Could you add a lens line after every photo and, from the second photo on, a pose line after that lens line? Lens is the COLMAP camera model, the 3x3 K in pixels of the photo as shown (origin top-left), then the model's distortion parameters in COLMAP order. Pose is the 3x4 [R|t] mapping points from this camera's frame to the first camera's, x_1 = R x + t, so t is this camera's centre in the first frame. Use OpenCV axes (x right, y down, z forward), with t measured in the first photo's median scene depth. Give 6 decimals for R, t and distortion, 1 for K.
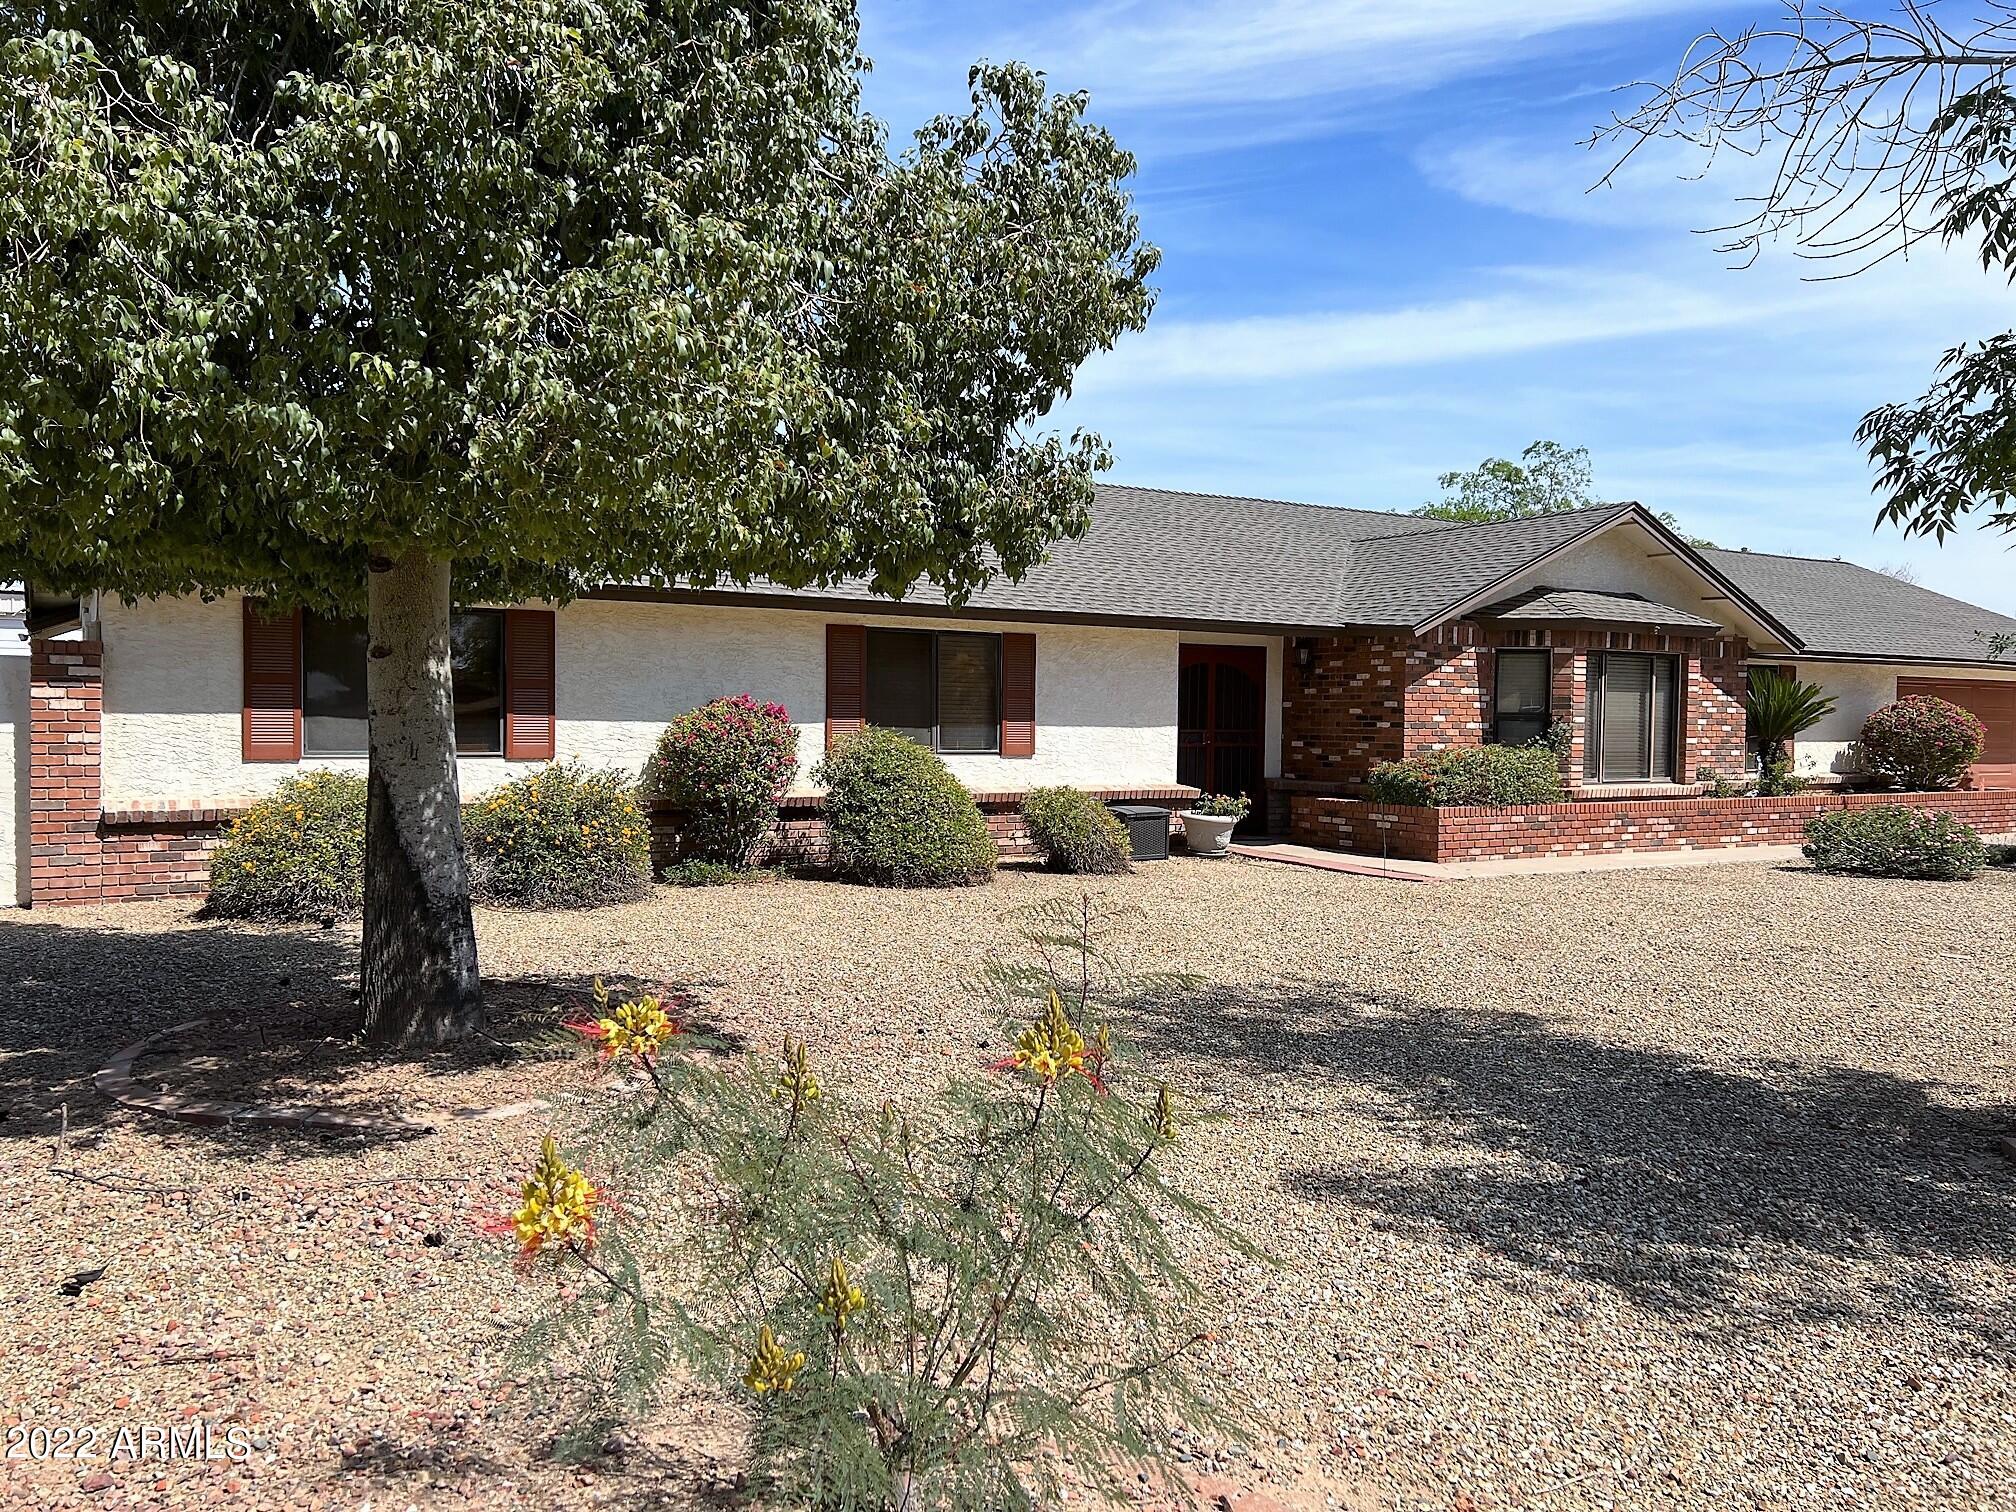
lens RADIAL K [[1462.5, 0, 1008.0], [0, 1462.5, 756.0], [0, 0, 1]] dist [0.044280, -0.003391]
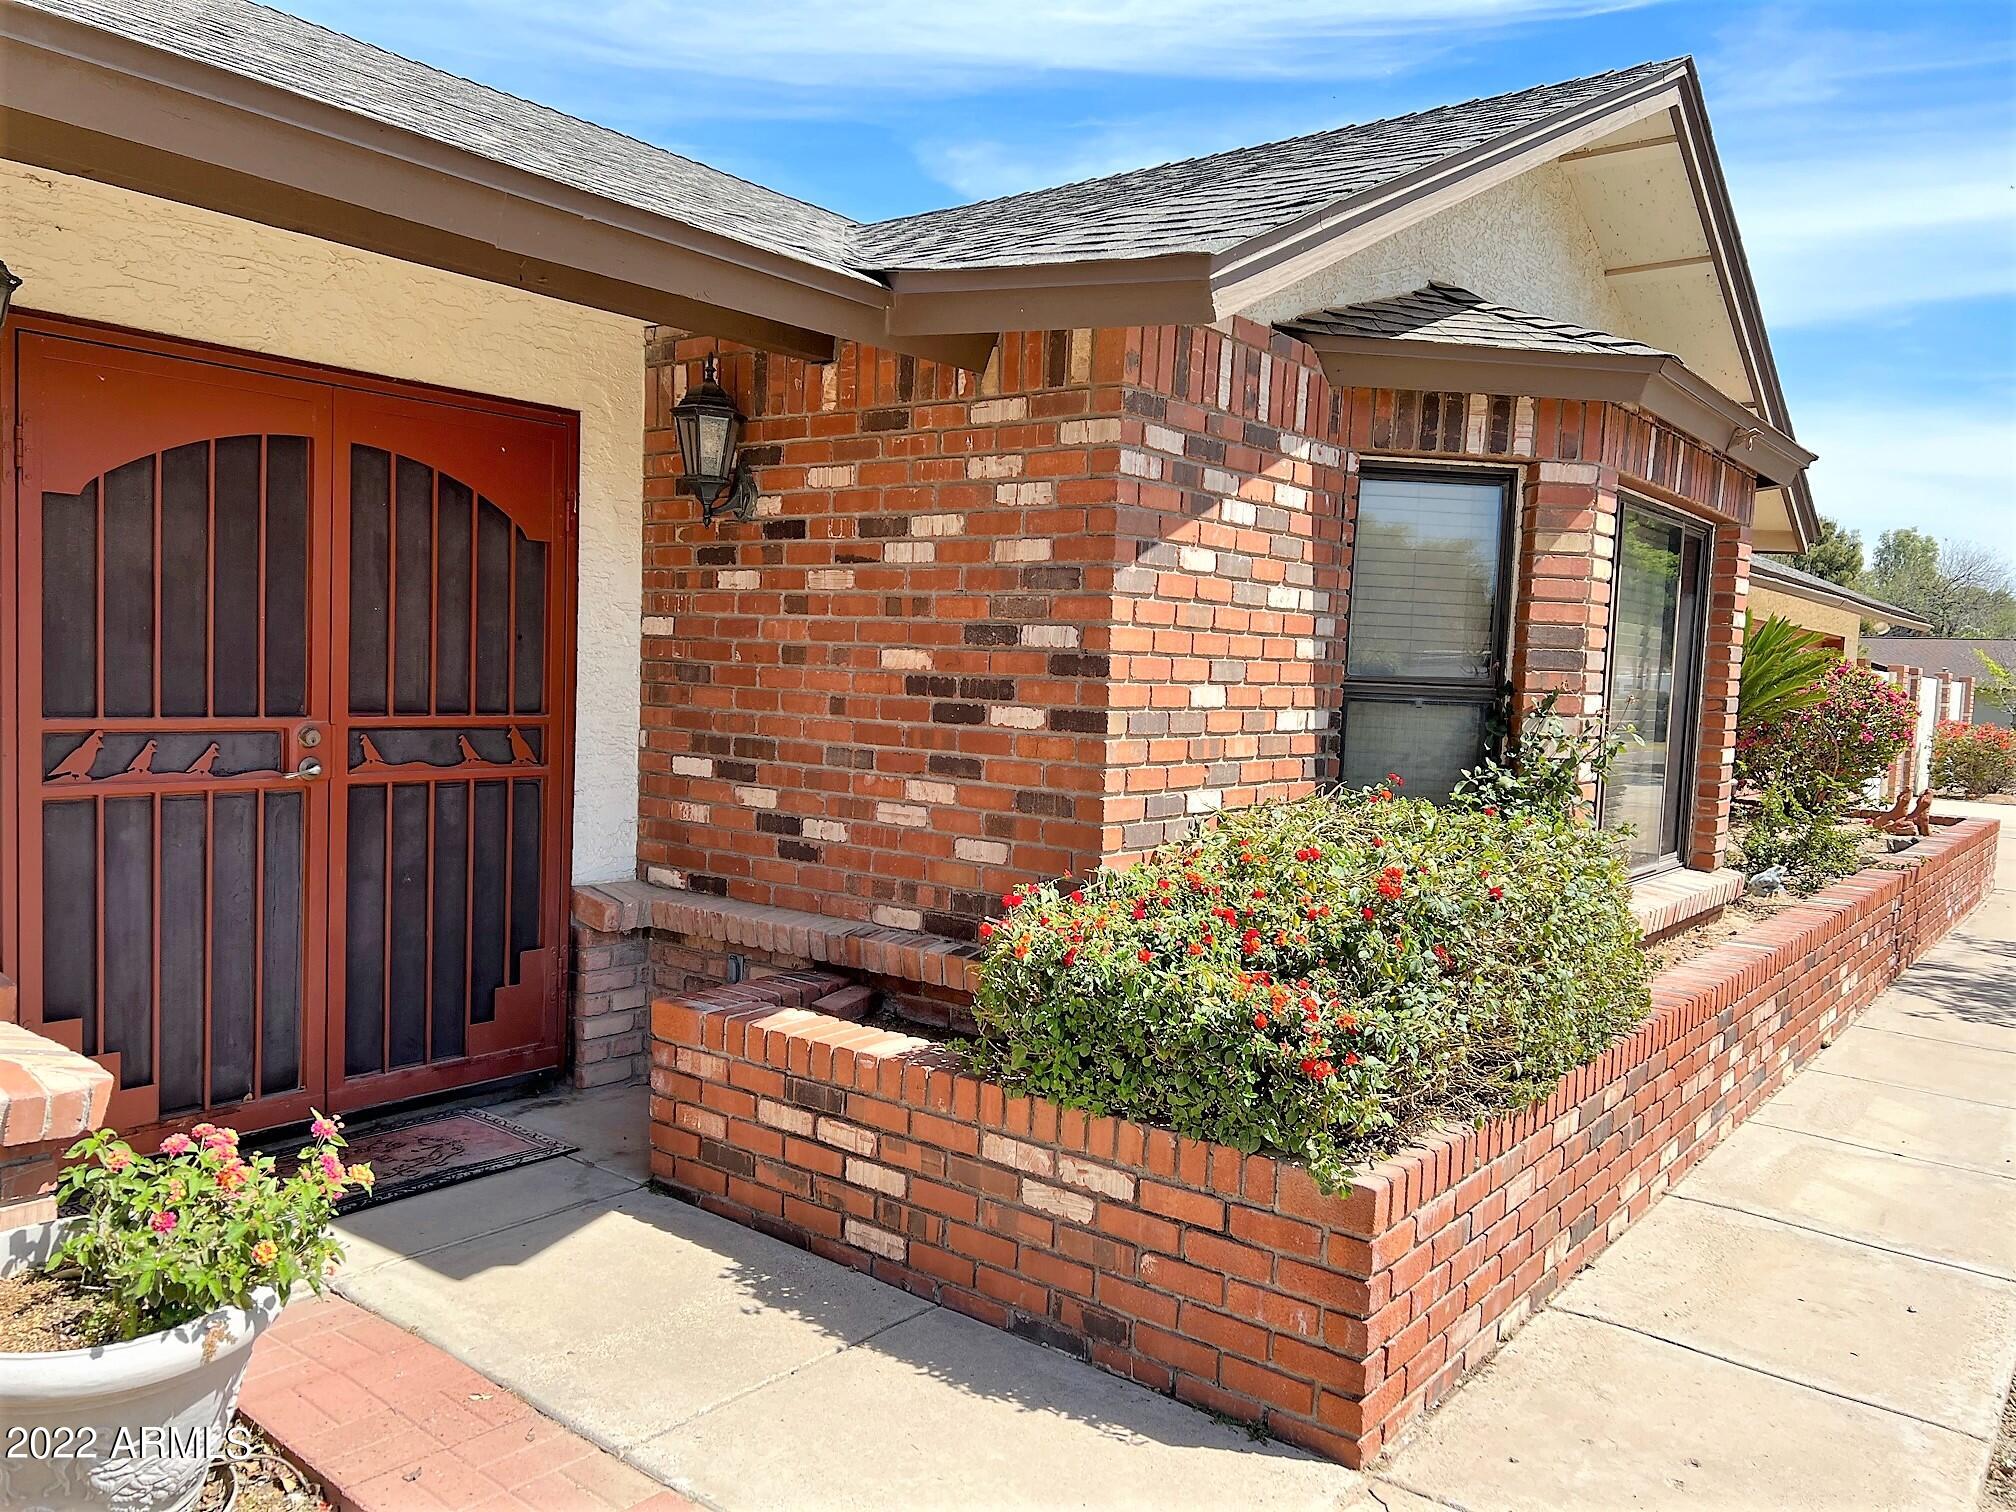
lens RADIAL K [[1462.5, 0, 1008.0], [0, 1462.5, 756.0], [0, 0, 1]] dist [0.044280, -0.003391]
pose [[0.933853, -0.000591, 0.357656, 0.161492], [-0.016277, 0.998892, 0.044152, -0.025340], [-0.357286, -0.047053, 0.932809, 0.752755]]
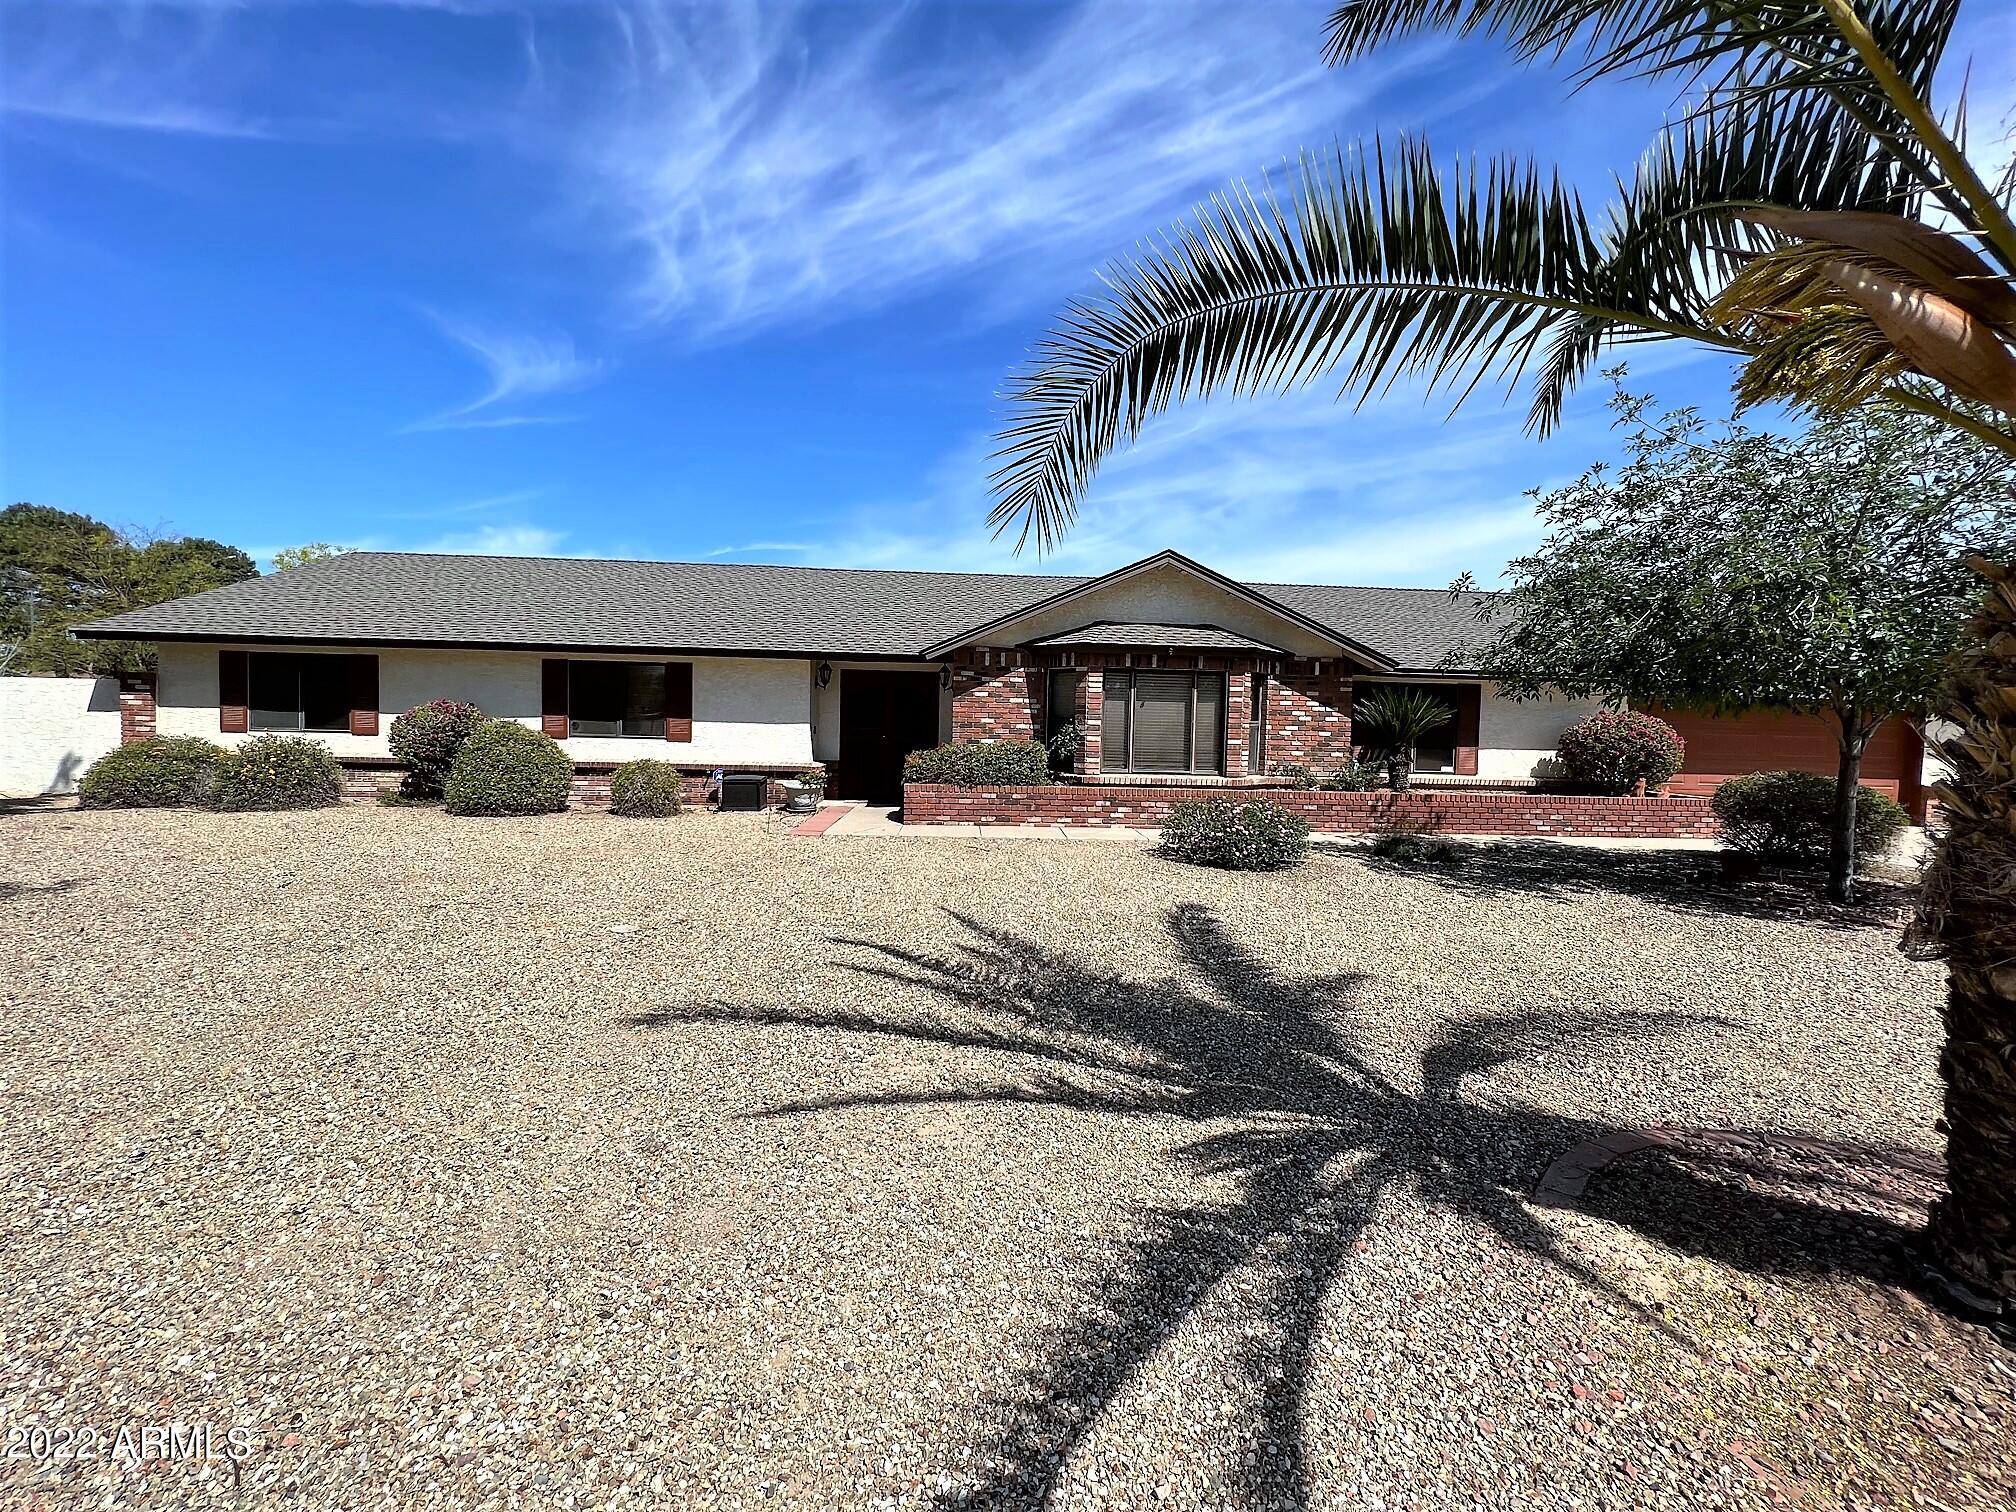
lens RADIAL K [[829.9, 0, 1008.0], [0, 829.9, 756.0], [0, 0, 1]] dist [-0.000748, -0.000010]
pose [[0.887389, 0.026923, -0.460235, 0.655976], [-0.026079, 0.999626, 0.008194, 0.000534], [0.460284, 0.004731, 0.887759, 0.320390]]
